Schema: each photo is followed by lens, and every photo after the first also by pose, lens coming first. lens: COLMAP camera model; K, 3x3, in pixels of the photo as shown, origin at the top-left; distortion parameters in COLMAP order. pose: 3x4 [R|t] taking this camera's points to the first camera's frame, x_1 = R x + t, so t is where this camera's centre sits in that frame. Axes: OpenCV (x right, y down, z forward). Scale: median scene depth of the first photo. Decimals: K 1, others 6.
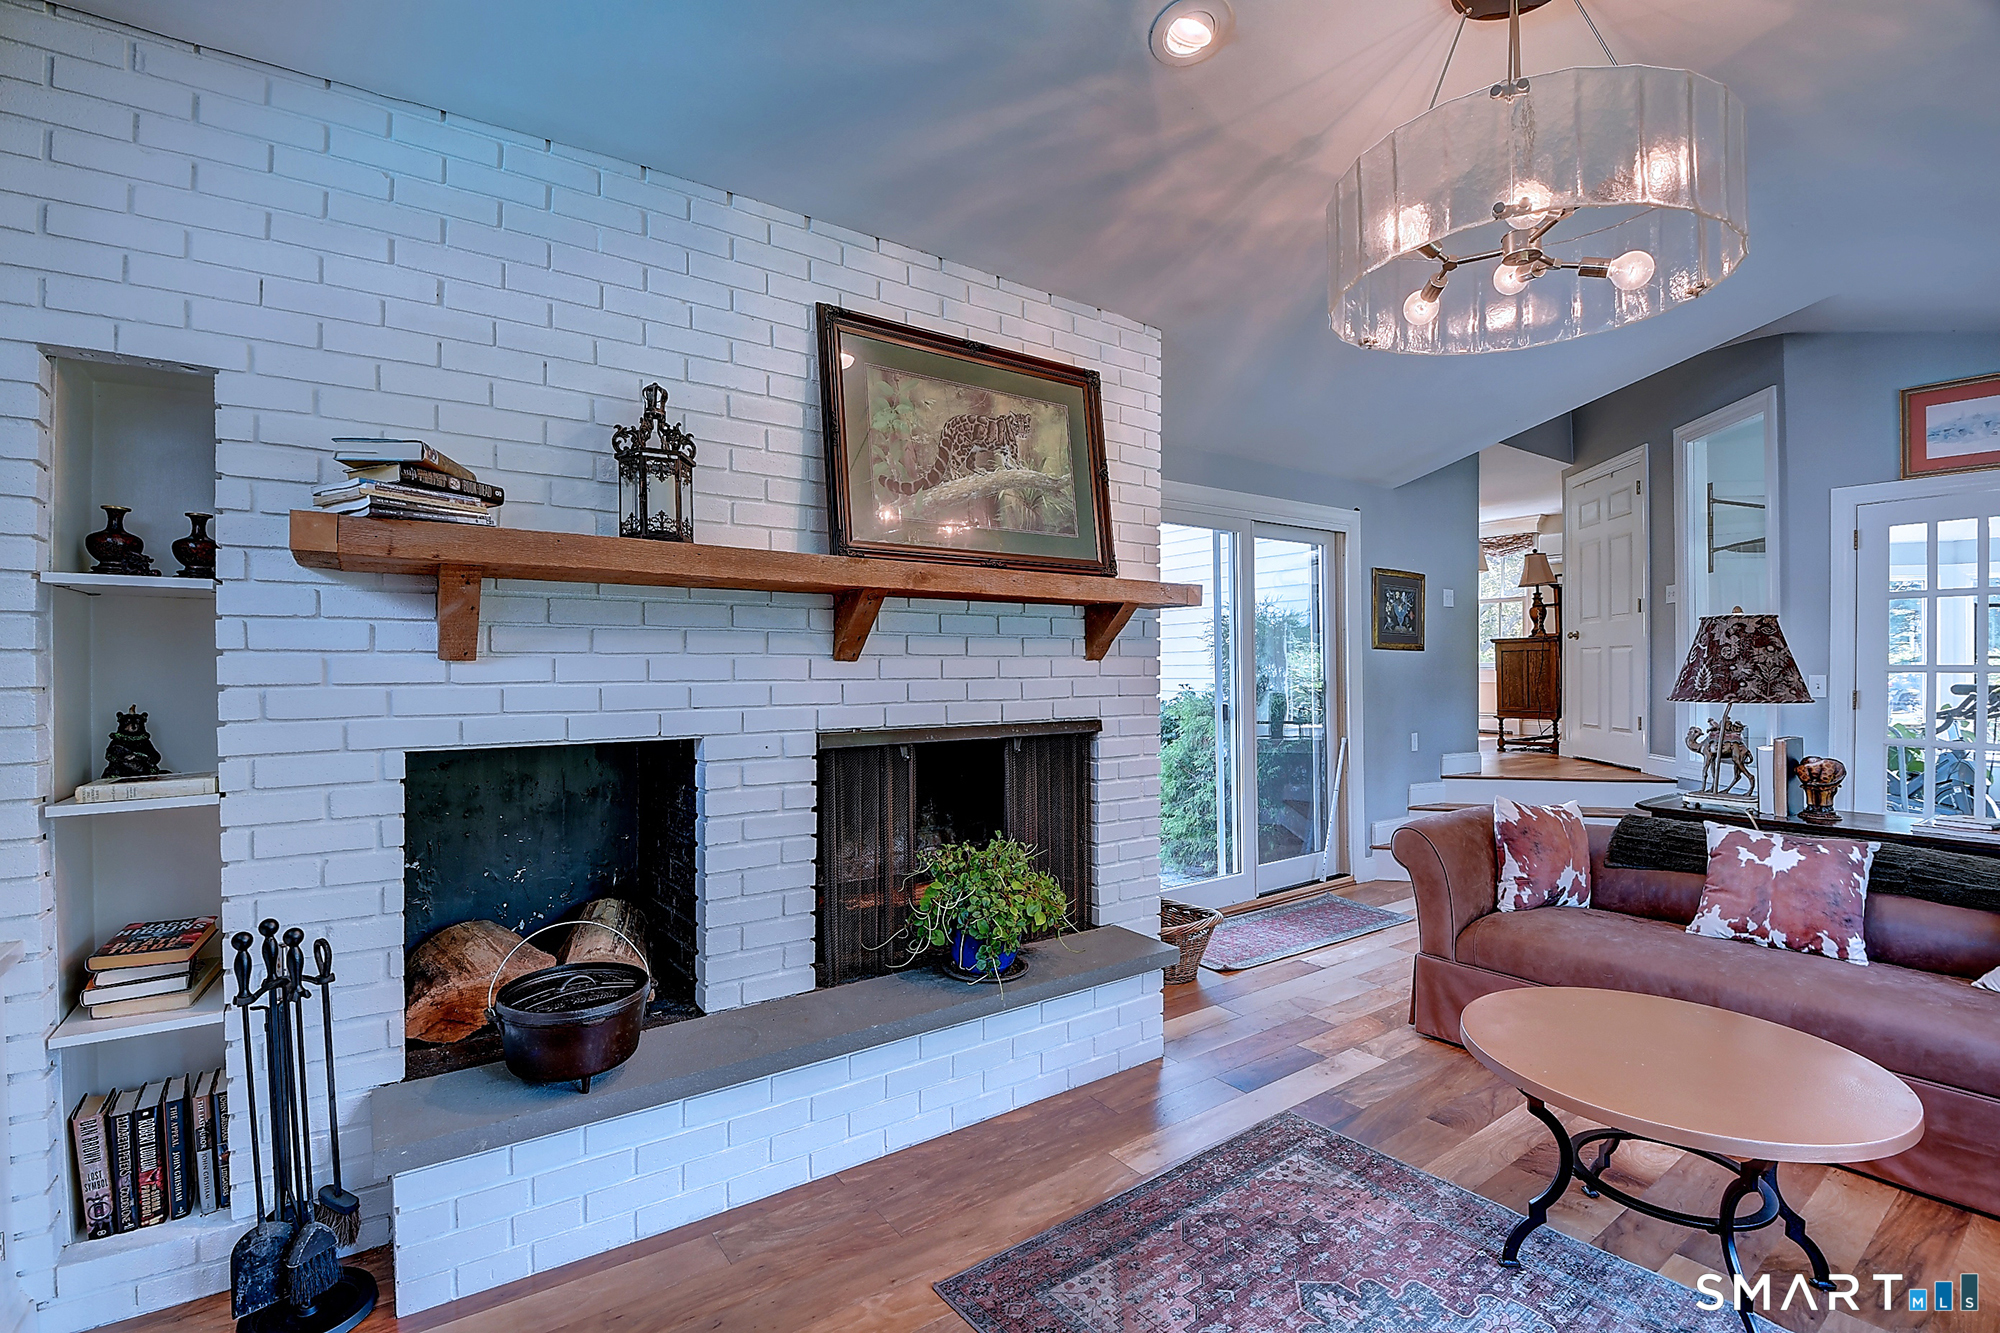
lens RADIAL K [[883.7, 0, 977.5], [0, 883.7, 673.7], [0, 0, 1]] dist [-0.035549, -0.000822]
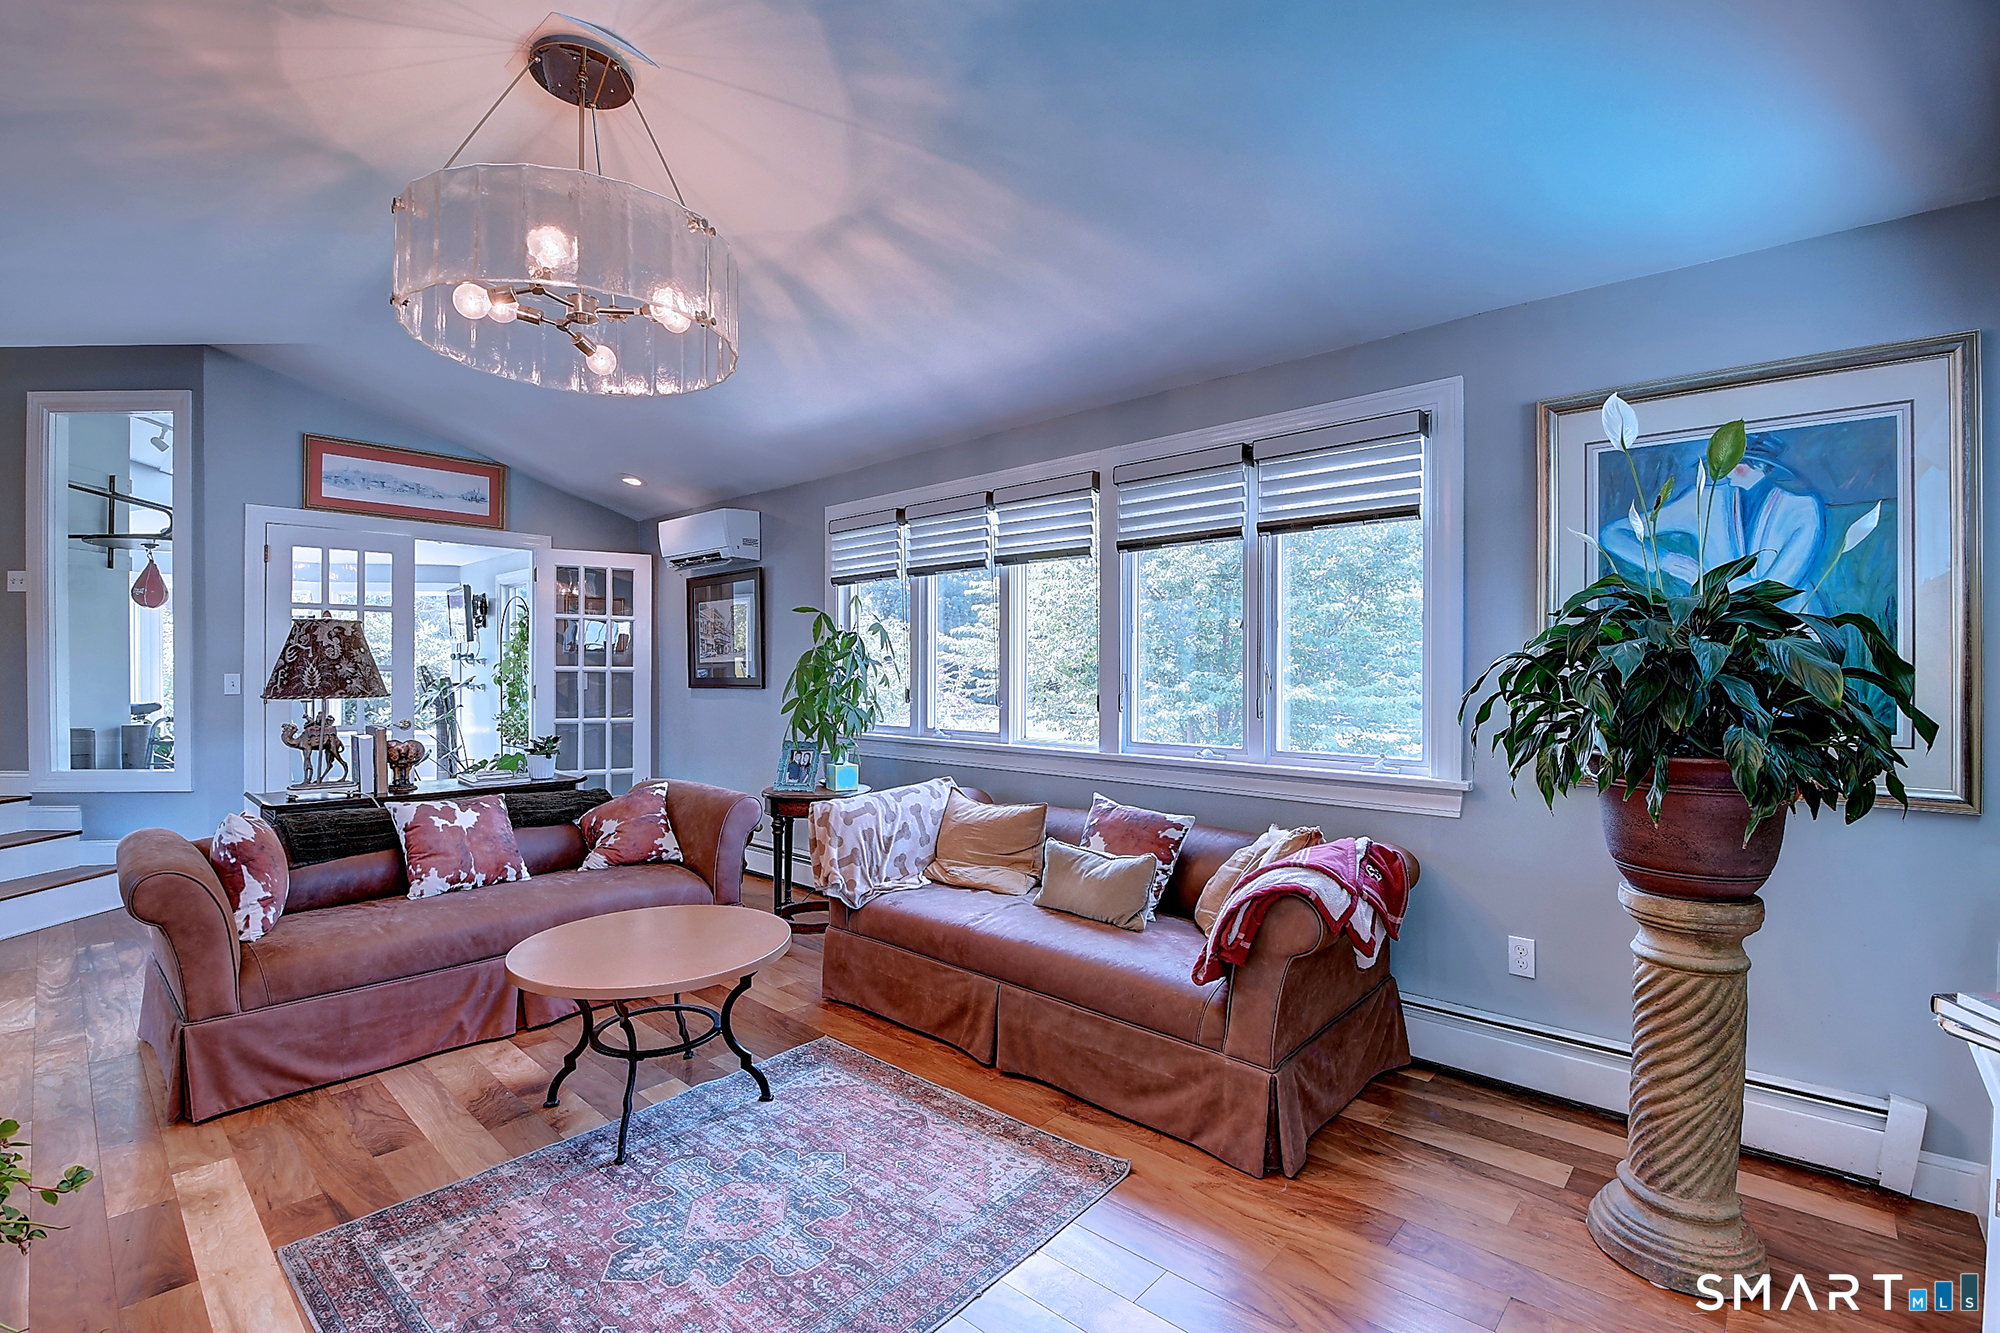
lens RADIAL K [[883.7, 0, 977.5], [0, 883.7, 673.7], [0, 0, 1]] dist [-0.035549, -0.000822]
pose [[-0.225789, -0.005657, 0.974160, -0.416036], [0.005018, 0.999963, 0.006970, -0.001778], [-0.974163, 0.006462, -0.225752, 0.476426]]
